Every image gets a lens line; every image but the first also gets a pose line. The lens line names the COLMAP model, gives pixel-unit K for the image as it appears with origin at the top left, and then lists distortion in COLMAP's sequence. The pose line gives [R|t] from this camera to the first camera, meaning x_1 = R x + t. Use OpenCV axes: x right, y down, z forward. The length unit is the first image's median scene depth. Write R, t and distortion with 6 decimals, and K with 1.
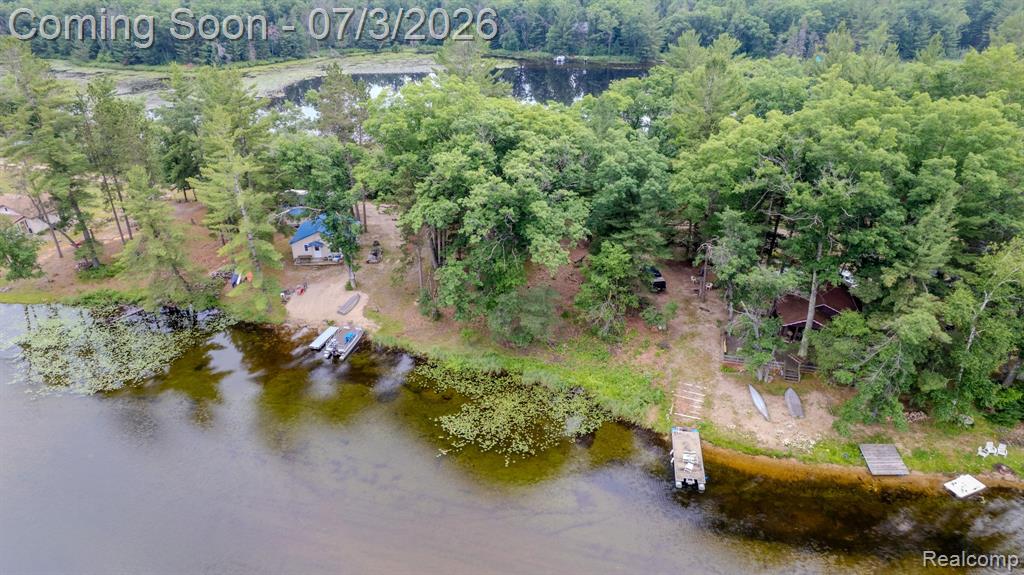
lens RADIAL K [[654.0, 0, 510.0], [0, 654.0, 285.3], [0, 0, 1]] dist [-0.068846, 0.061084]
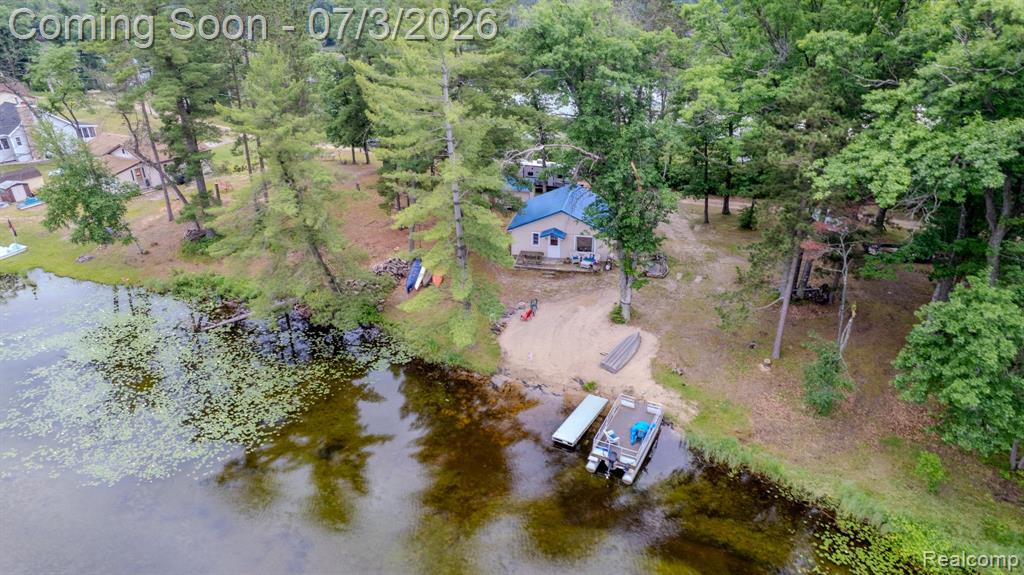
lens RADIAL K [[654.0, 0, 508.1], [0, 654.0, 285.4], [0, 0, 1]] dist [-0.068846, 0.061084]
pose [[0.967646, 0.106052, -0.228942, -0.227141], [-0.115332, 0.992946, -0.027505, 0.002218], [0.224410, 0.053019, 0.973051, 0.494055]]
